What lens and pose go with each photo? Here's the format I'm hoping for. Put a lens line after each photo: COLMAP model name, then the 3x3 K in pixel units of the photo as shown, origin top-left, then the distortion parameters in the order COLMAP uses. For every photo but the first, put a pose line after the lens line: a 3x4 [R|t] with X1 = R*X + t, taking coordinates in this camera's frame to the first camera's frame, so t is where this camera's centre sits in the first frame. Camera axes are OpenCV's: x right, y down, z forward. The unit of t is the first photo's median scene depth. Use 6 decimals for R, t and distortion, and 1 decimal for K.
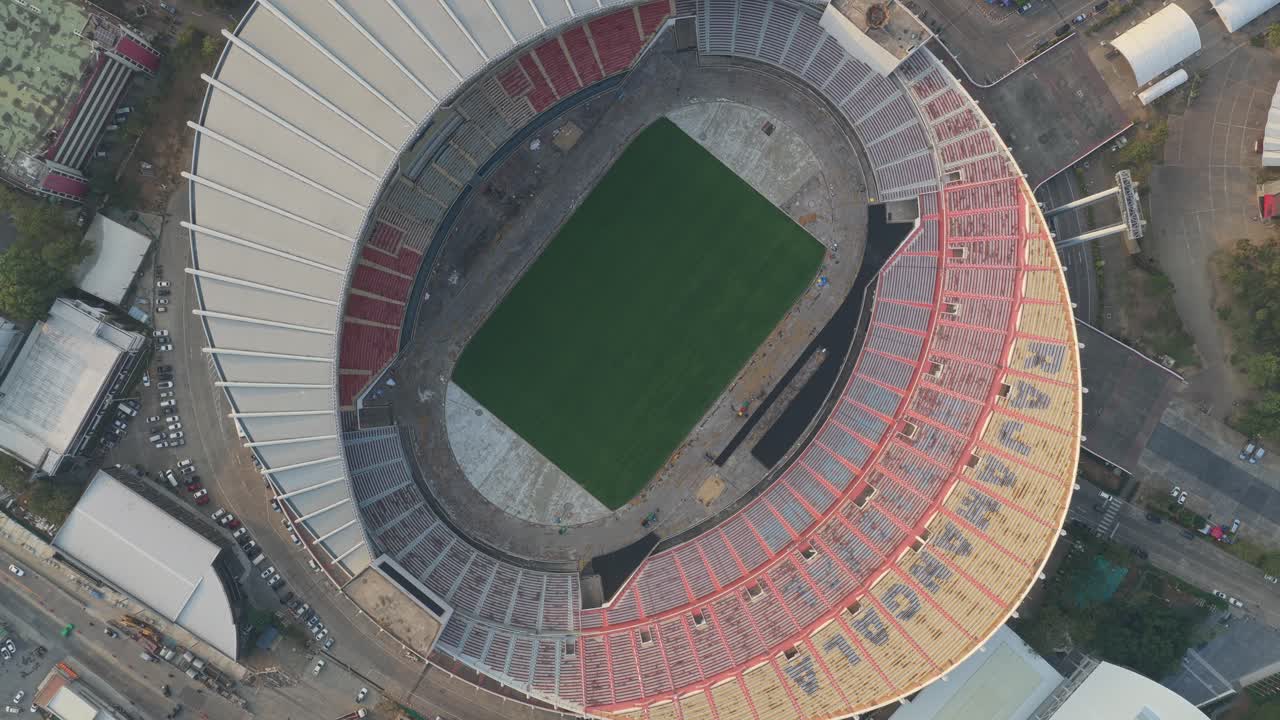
lens RADIAL K [[1064.7, 0, 640.0], [0, 1064.7, 360.0], [0, 0, 1]] dist [-0.037108, 0.084350]
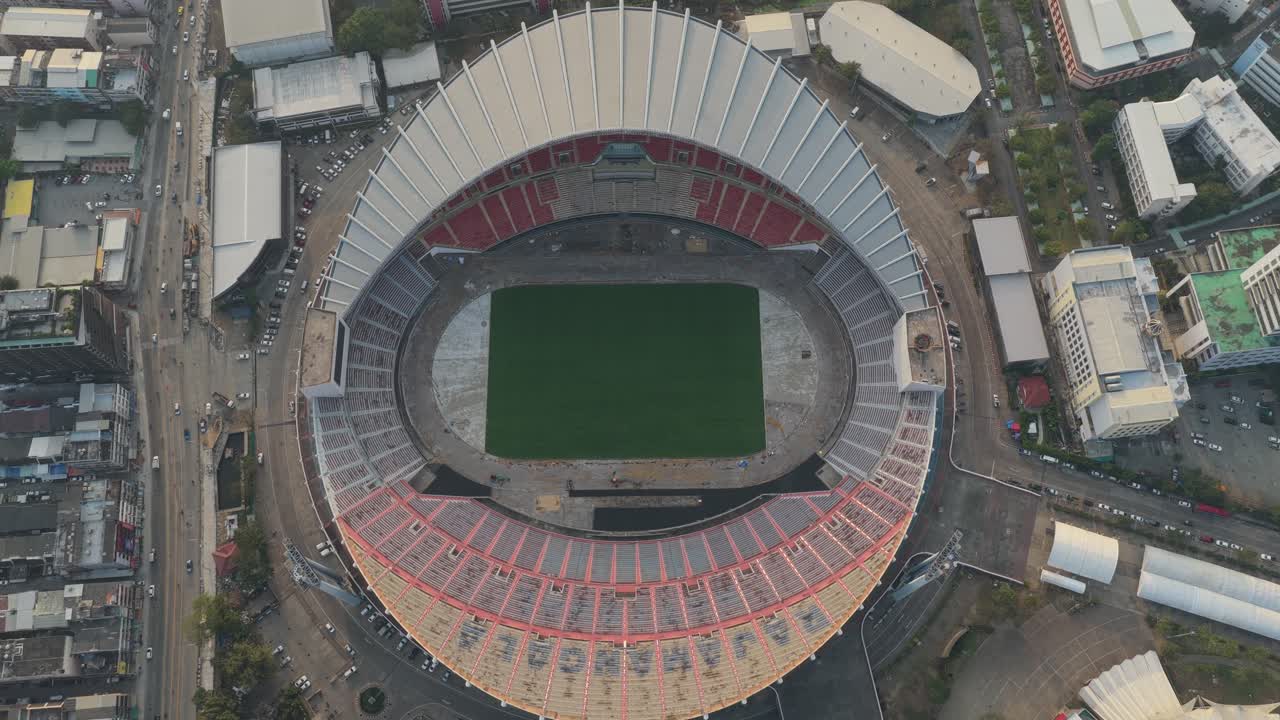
lens RADIAL K [[1064.7, 0, 640.0], [0, 1064.7, 360.0], [0, 0, 1]] dist [-0.037108, 0.084350]
pose [[0.637698, 0.729033, -0.248699, 0.311097], [-0.770281, 0.604679, -0.202558, 0.188519], [0.002711, 0.320739, 0.947164, -0.178597]]
